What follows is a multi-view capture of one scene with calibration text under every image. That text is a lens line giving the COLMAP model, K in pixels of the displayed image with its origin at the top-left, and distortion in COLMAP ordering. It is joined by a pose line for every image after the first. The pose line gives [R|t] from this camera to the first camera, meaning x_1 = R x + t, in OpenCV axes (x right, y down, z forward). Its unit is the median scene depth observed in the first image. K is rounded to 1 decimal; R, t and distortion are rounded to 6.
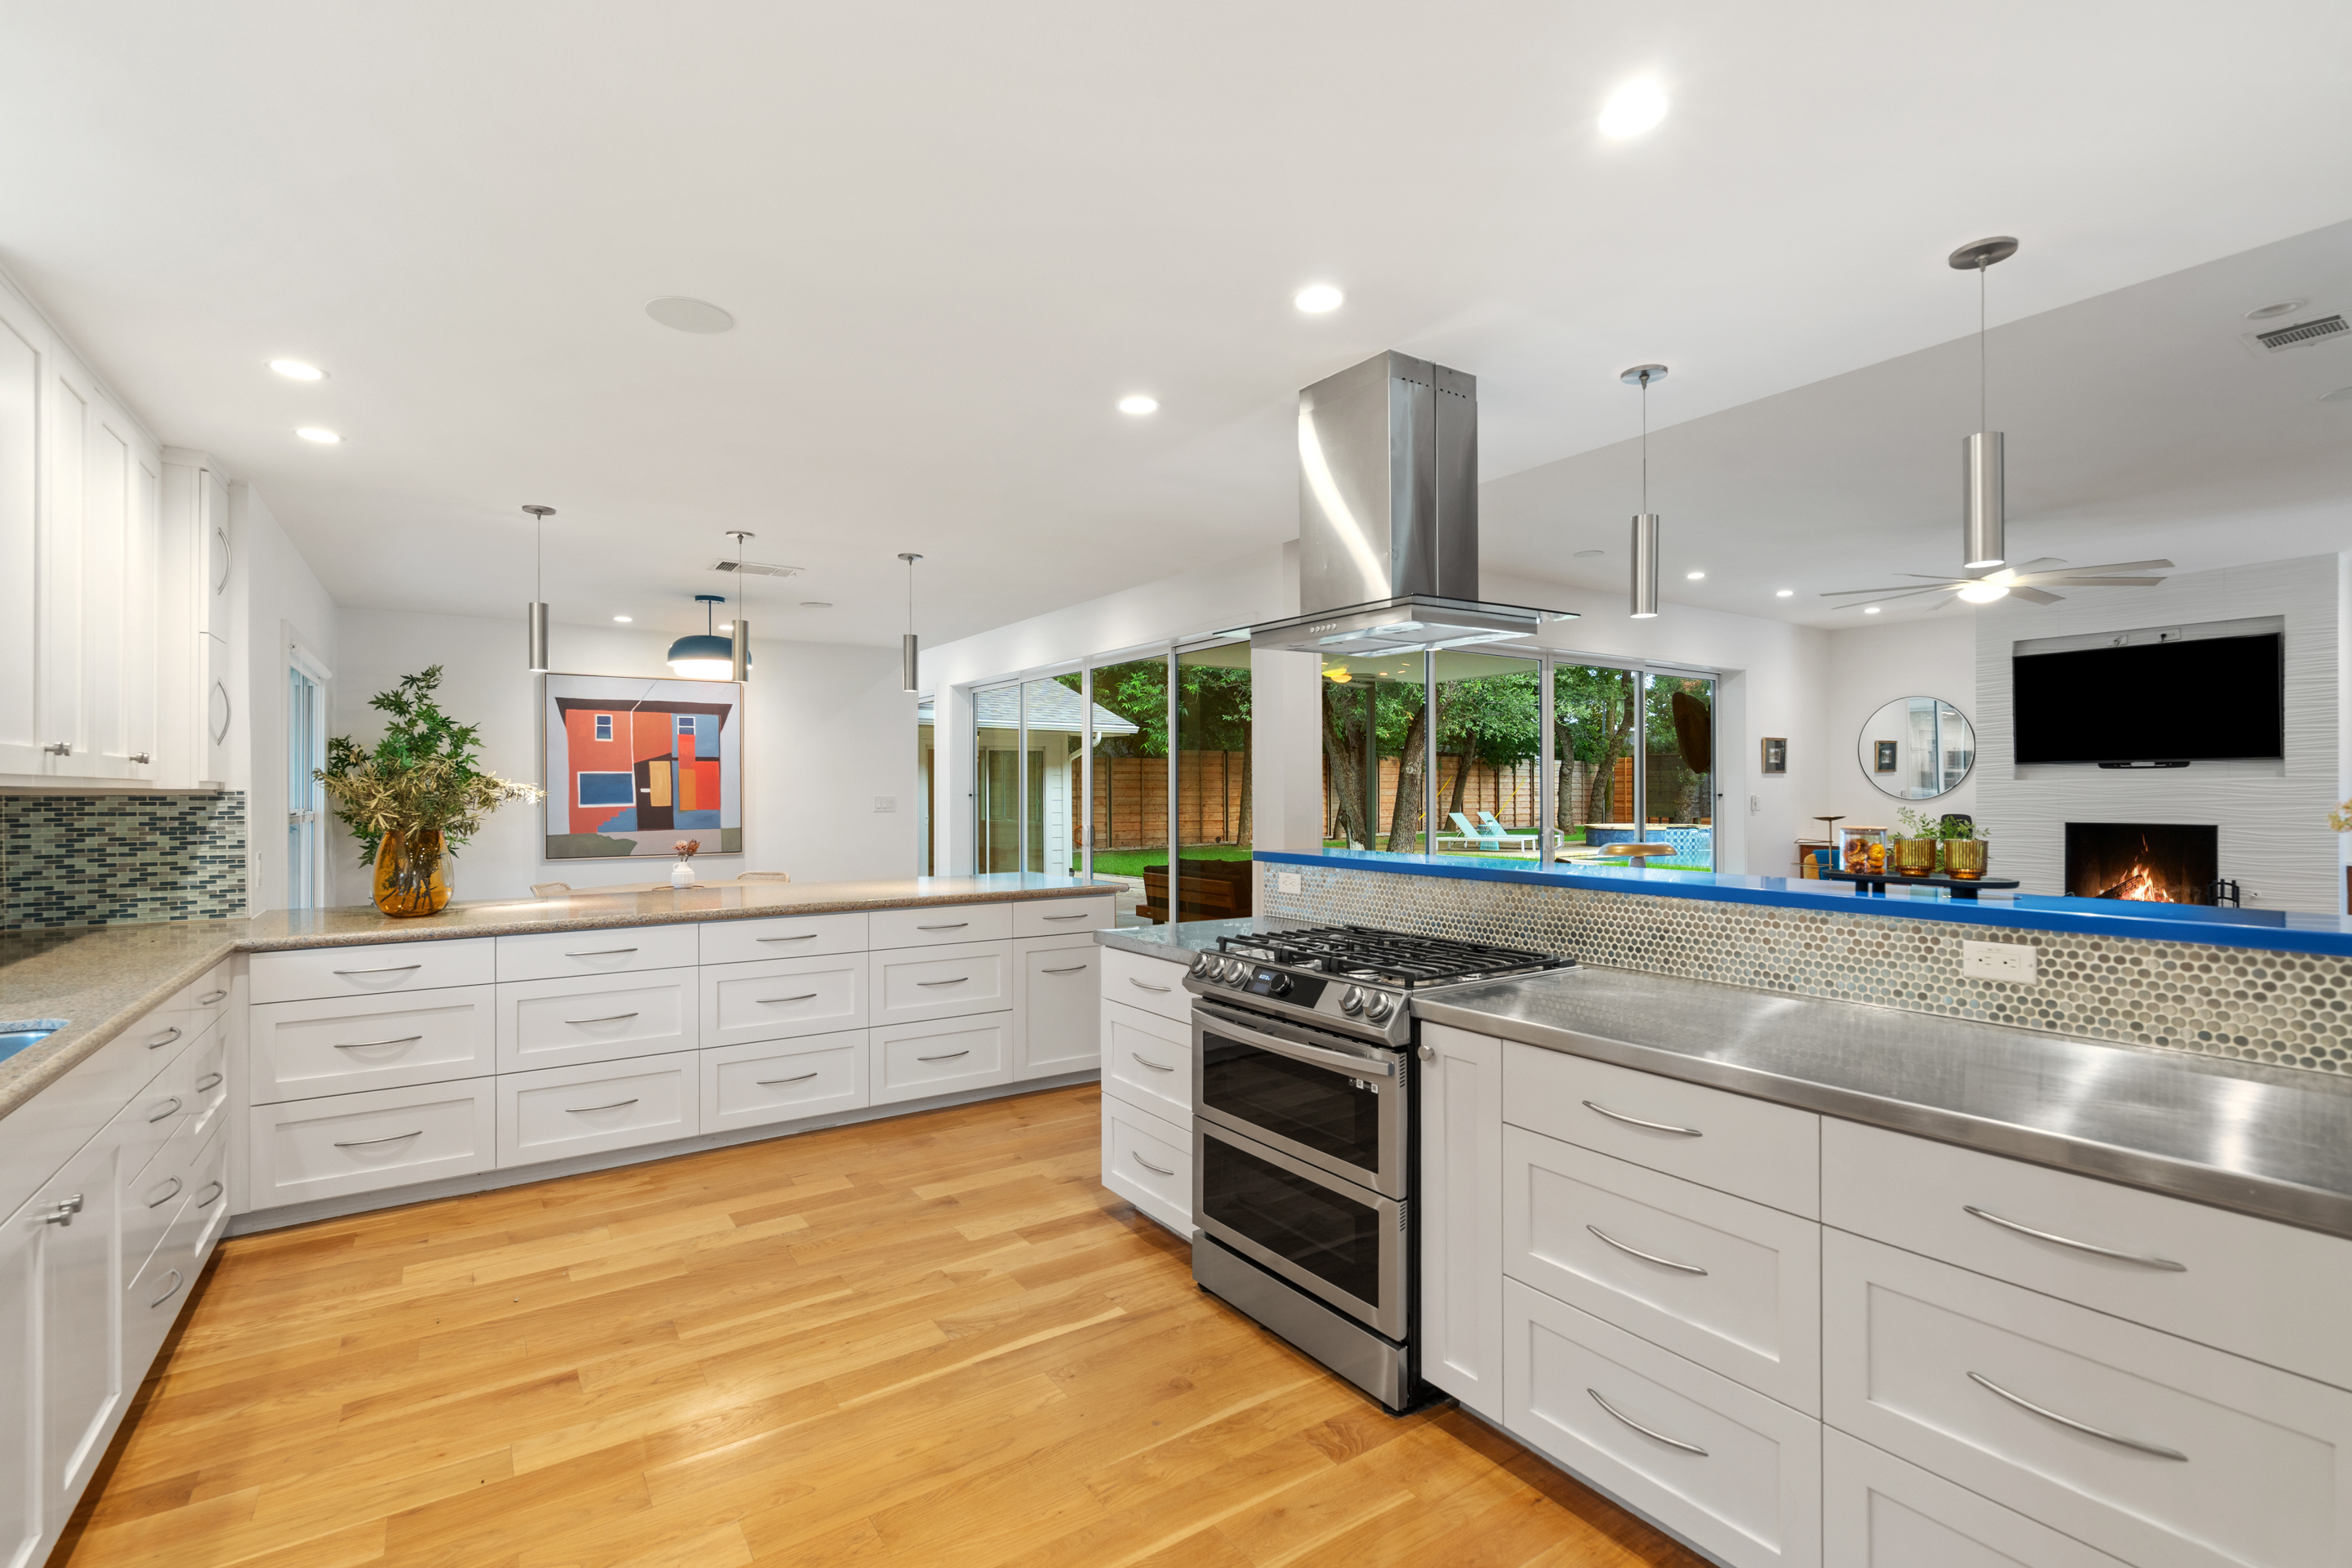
lens RADIAL K [[1078.3, 0, 1150.7], [0, 1078.3, 792.4], [0, 0, 1]] dist [-0.004625, 0.001263]
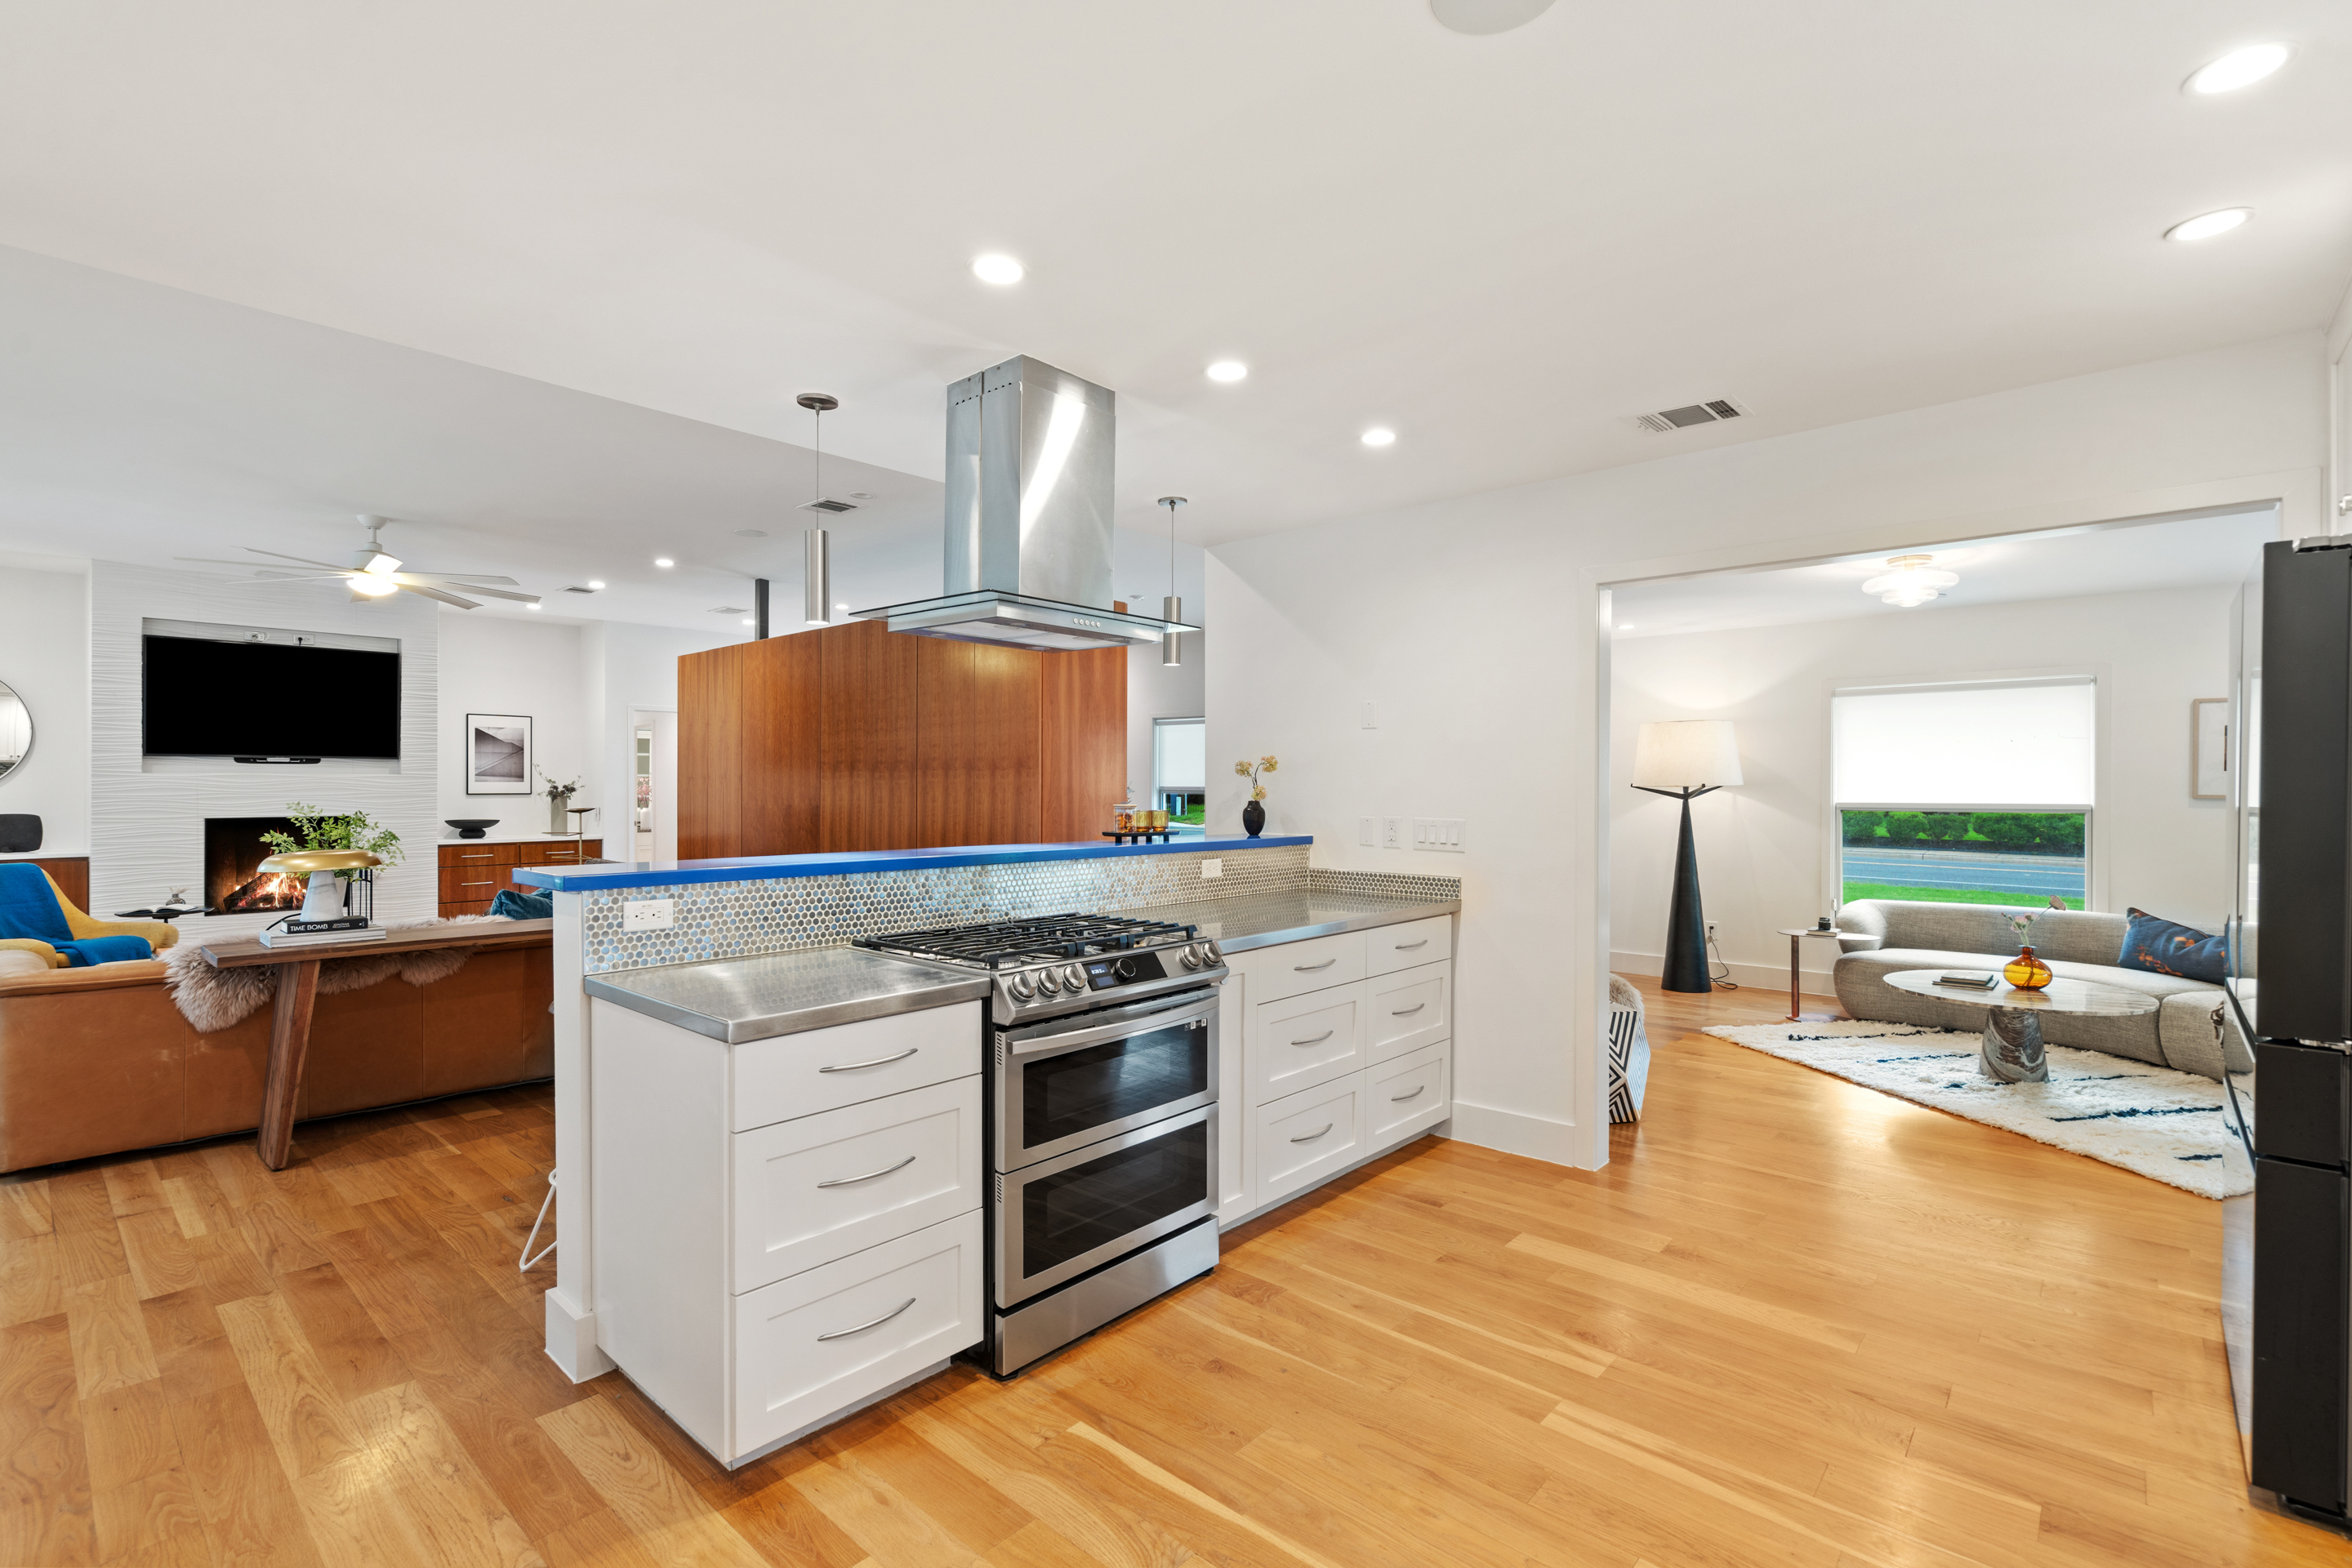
lens RADIAL K [[1078.3, 0, 1191.6], [0, 1078.3, 784.9], [0, 0, 1]] dist [-0.004625, 0.001263]
pose [[-0.276599, 0.004164, 0.960976, -0.644425], [-0.000650, 0.999990, -0.004520, 0.004926], [-0.960985, -0.001875, -0.276594, 0.891517]]
